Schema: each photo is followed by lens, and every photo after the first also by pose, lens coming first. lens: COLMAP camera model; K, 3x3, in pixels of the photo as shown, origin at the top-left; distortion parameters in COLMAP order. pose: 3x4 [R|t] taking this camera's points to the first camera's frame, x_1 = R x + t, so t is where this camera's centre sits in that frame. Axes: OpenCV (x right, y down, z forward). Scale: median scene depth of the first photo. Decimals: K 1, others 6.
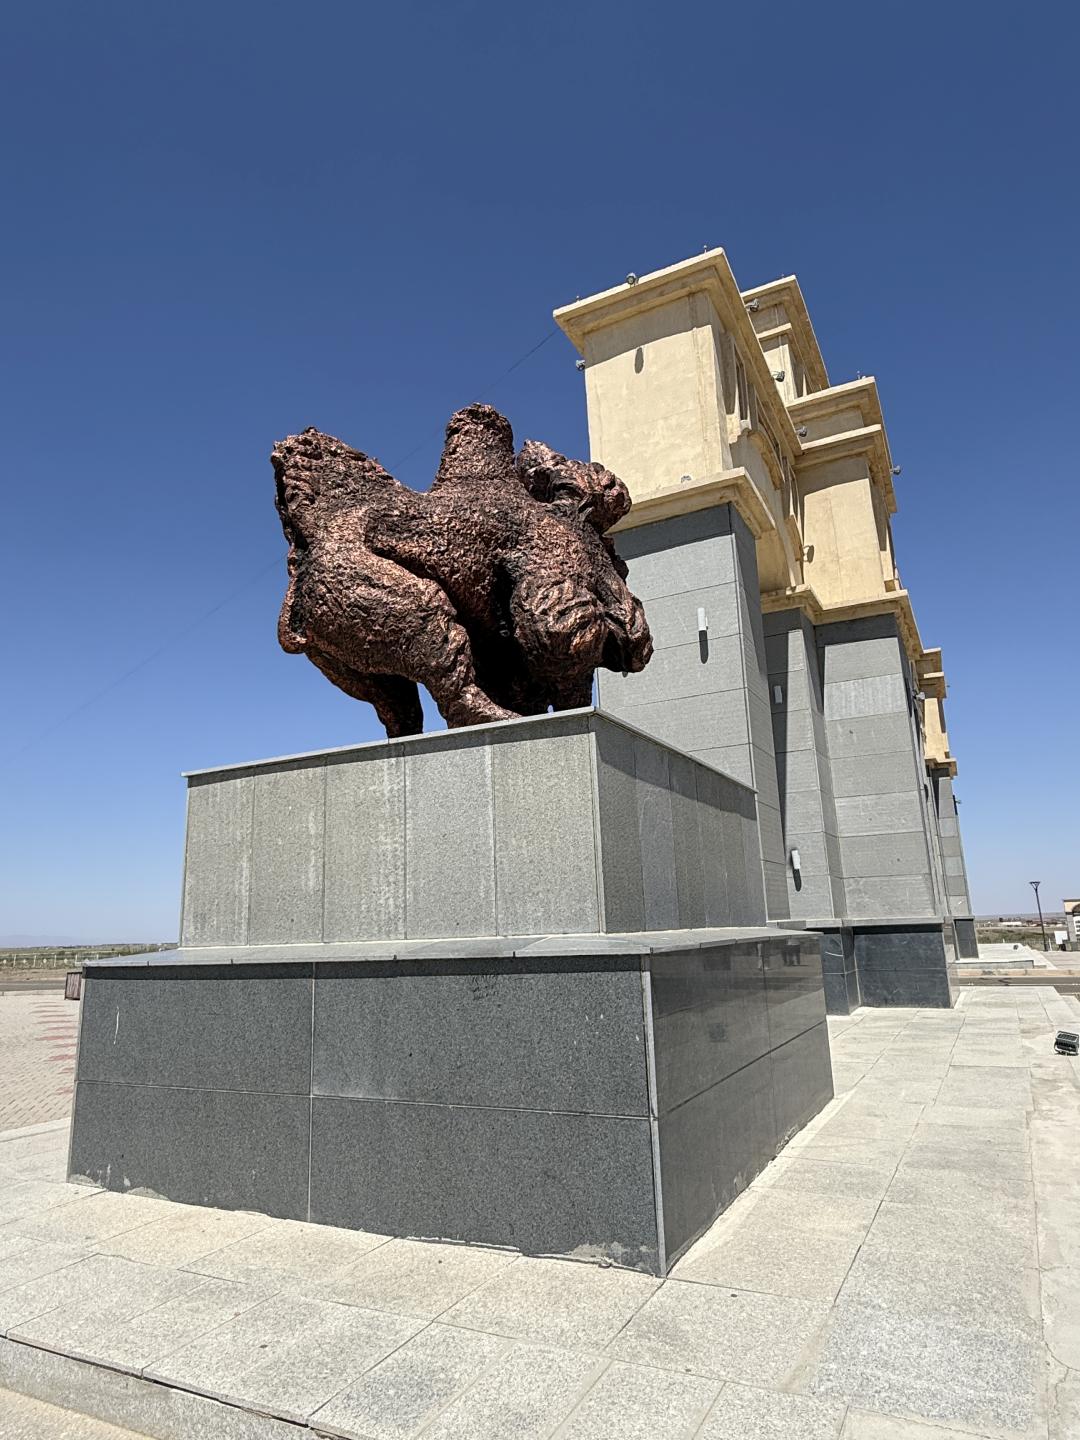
lens RADIAL K [[886.5, 0, 540.0], [0, 886.5, 720.0], [0, 0, 1]] dist [-0.002672, 0.002865]
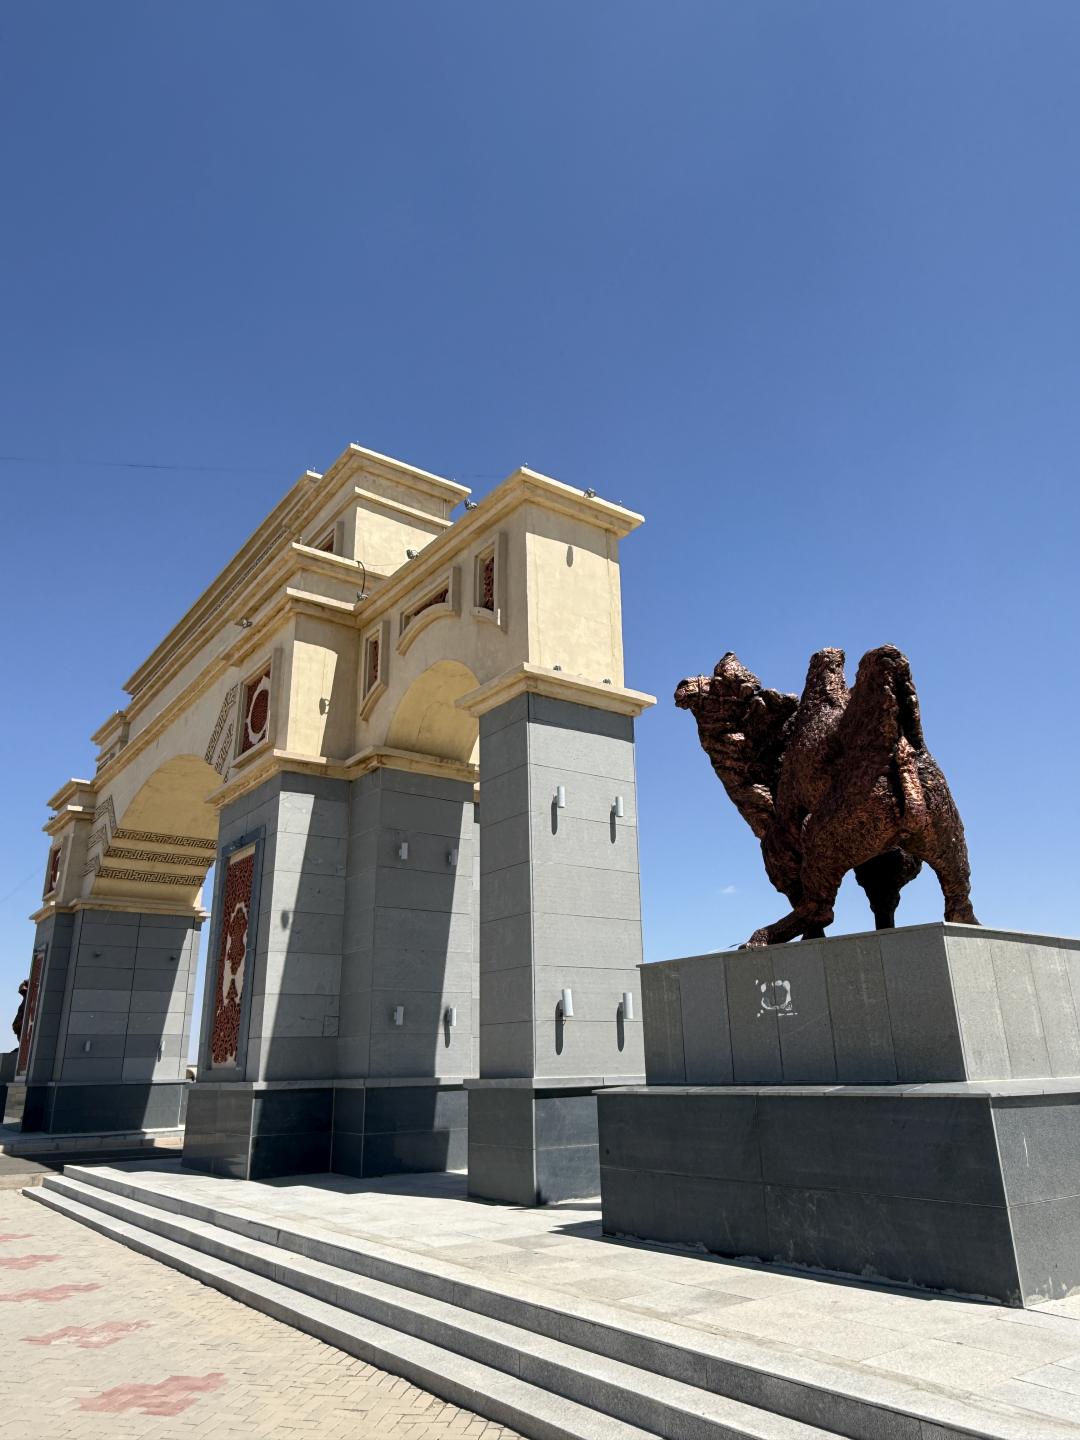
lens RADIAL K [[965.2, 0, 540.0], [0, 965.2, 720.0], [0, 0, 1]] dist [-0.001384, 0.000249]
pose [[0.442627, 0.330070, 0.833748, -0.877818], [-0.205625, 0.942375, -0.263910, 0.124975], [-0.872812, -0.054626, 0.484991, 0.434585]]
